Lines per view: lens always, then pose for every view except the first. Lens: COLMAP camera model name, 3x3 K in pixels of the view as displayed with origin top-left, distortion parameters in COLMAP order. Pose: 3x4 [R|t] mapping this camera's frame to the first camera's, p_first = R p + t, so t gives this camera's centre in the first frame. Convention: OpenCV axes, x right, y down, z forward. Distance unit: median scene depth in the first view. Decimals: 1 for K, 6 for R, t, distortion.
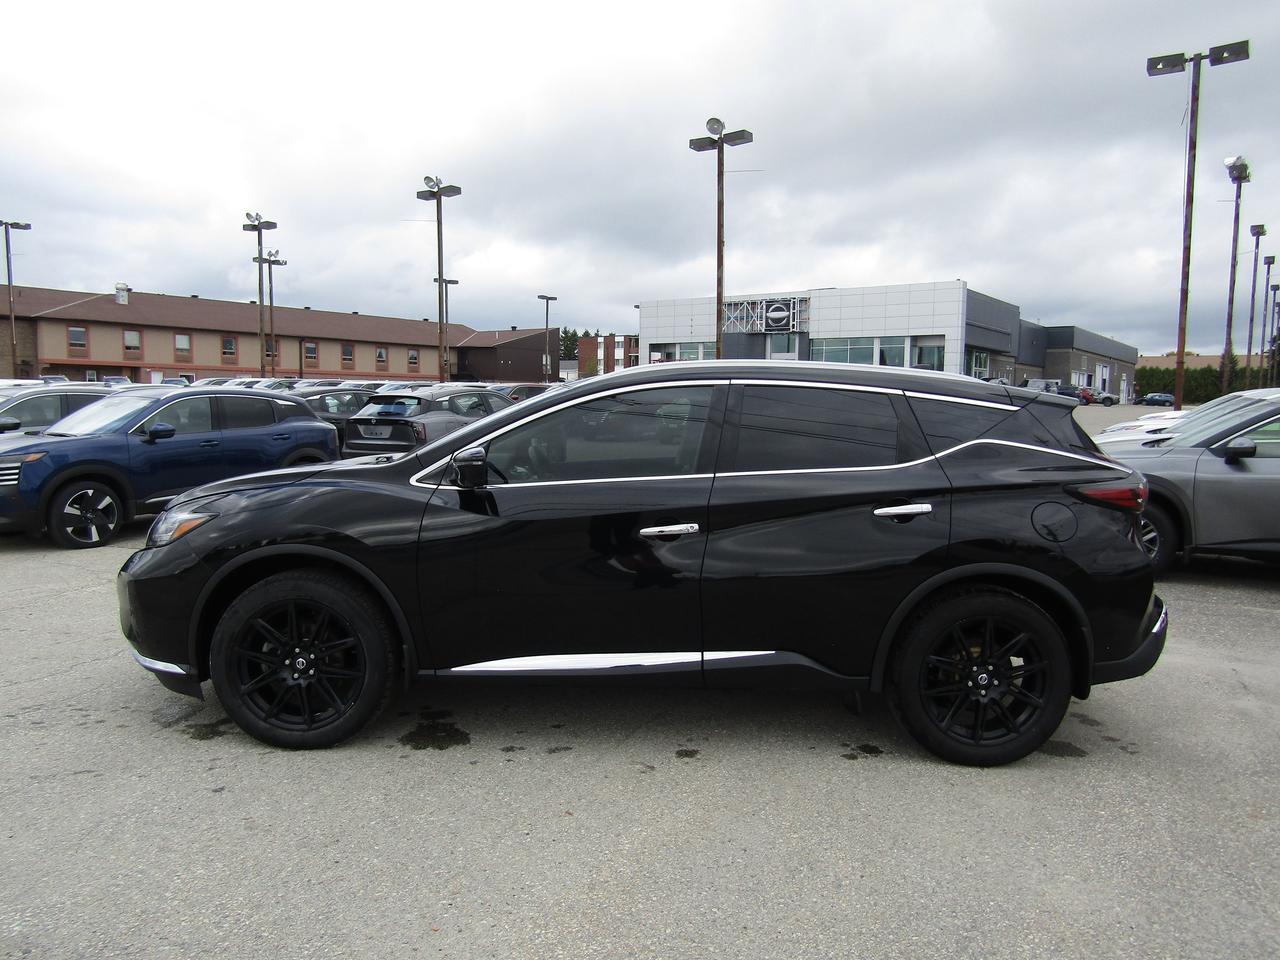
lens RADIAL K [[898.0, 0, 631.7], [0, 898.0, 478.6], [0, 0, 1]] dist [-0.004953, -0.002405]
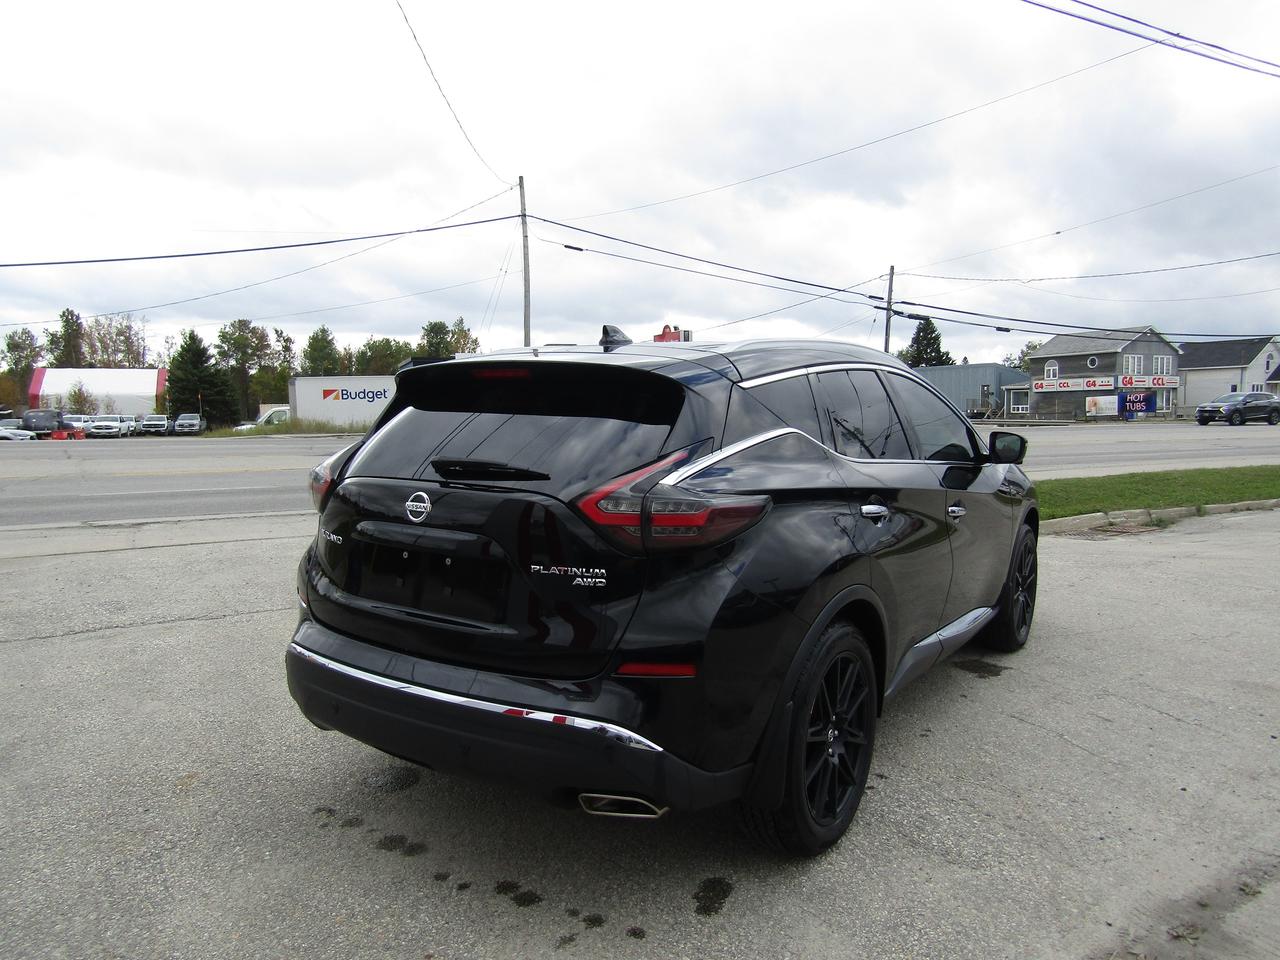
lens RADIAL K [[896.9, 0, 635.9], [0, 896.9, 476.6], [0, 0, 1]] dist [0.001748, 0.001452]
pose [[-0.558269, 0.045658, -0.828403, 0.074739], [-0.072099, 0.992037, 0.103264, -0.006665], [0.826521, 0.117376, -0.550532, 0.116509]]
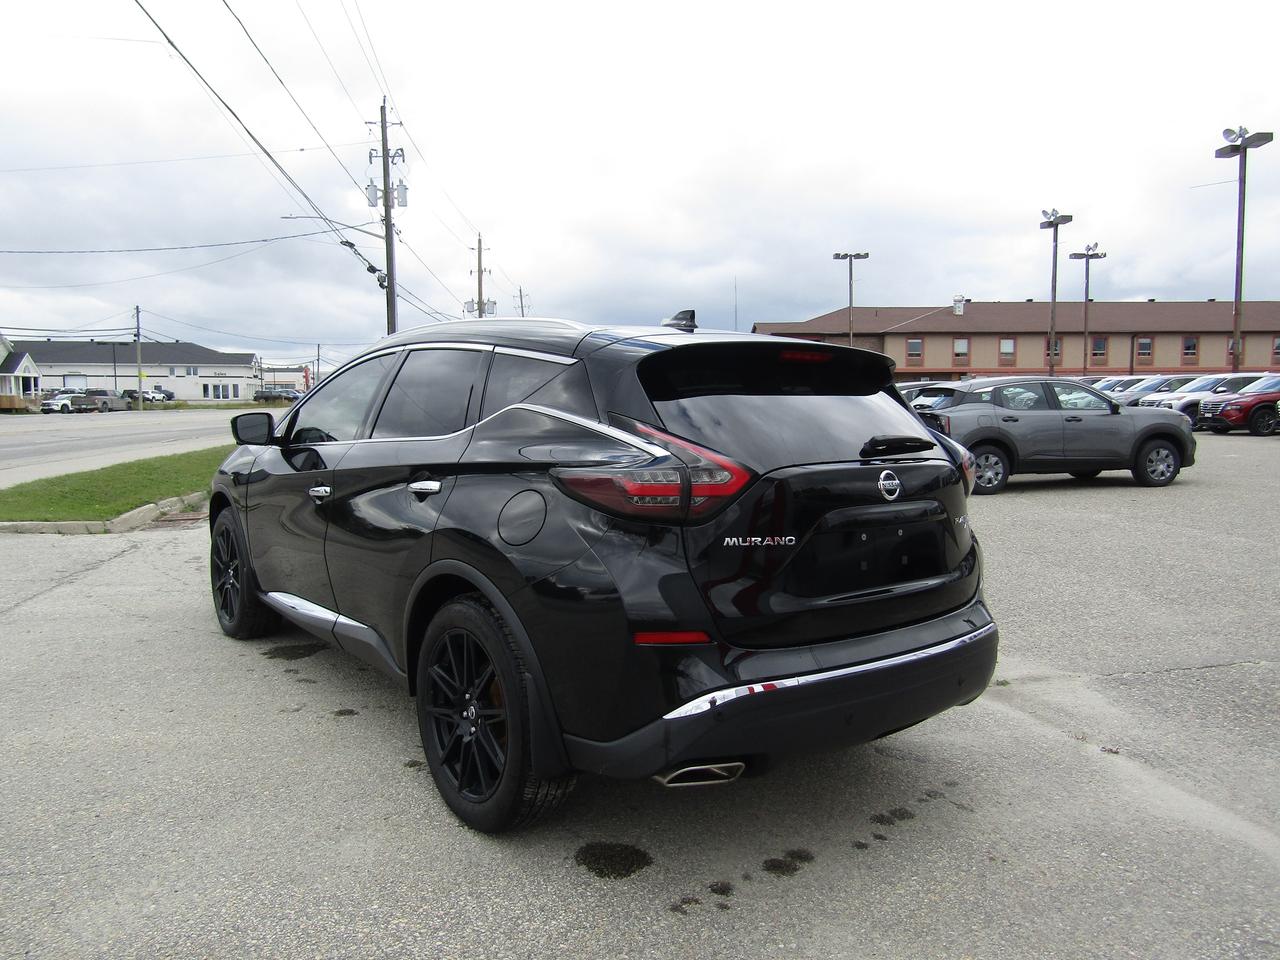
lens RADIAL K [[898.0, 0, 631.7], [0, 898.0, 478.6], [0, 0, 1]] dist [-0.004953, -0.002405]
pose [[0.617837, 0.050873, -0.784659, 0.071634], [-0.053989, 0.998294, 0.022214, -0.000170], [0.784451, 0.028638, 0.619529, 0.041437]]
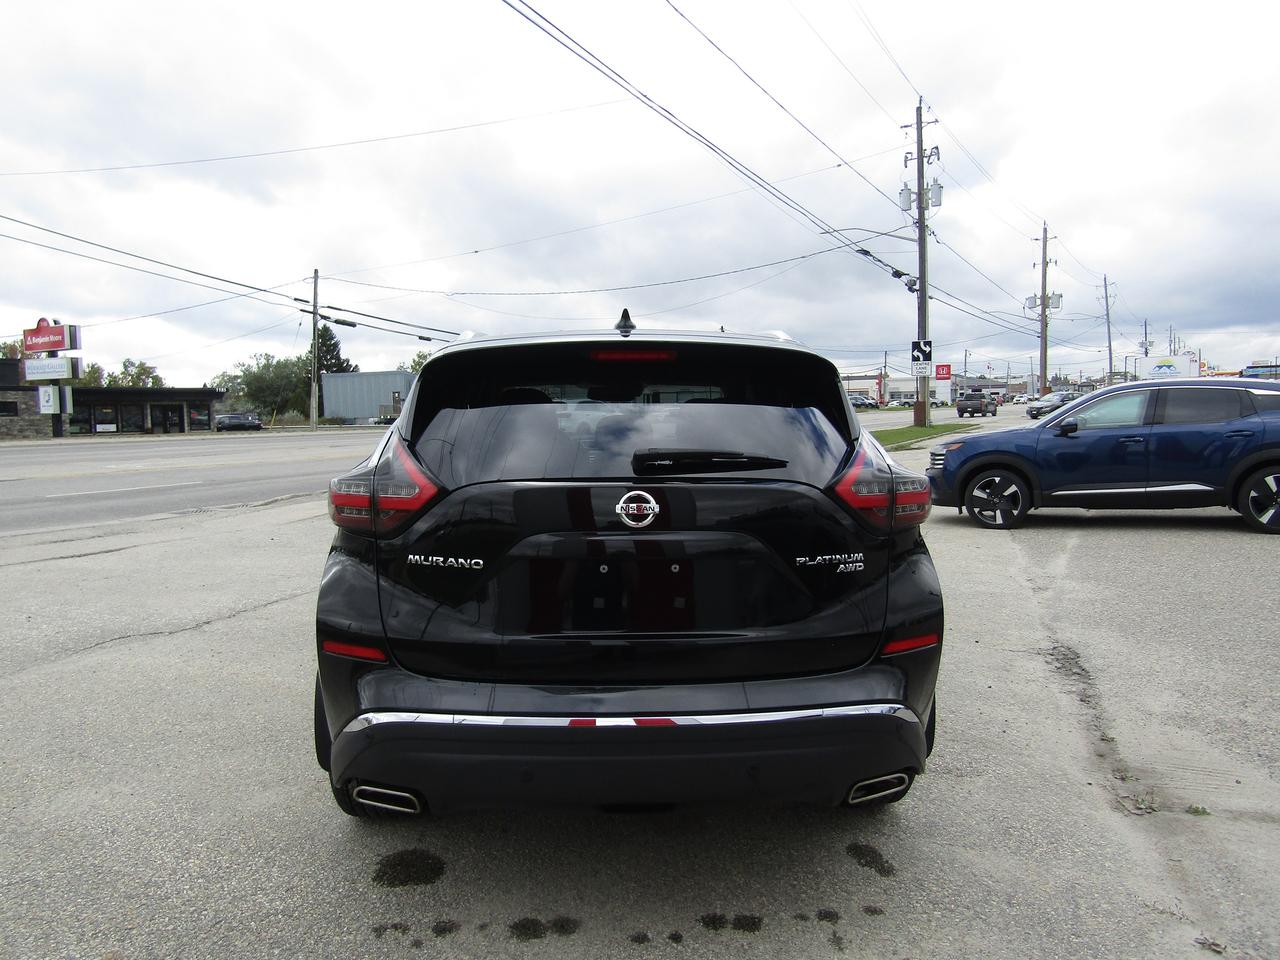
lens RADIAL K [[898.0, 0, 631.7], [0, 898.0, 478.6], [0, 0, 1]] dist [-0.004953, -0.002405]
pose [[0.047501, 0.056418, -0.997277, 0.081799], [-0.062506, 0.996615, 0.053403, -0.002891], [0.996914, 0.059799, 0.050867, 0.079516]]
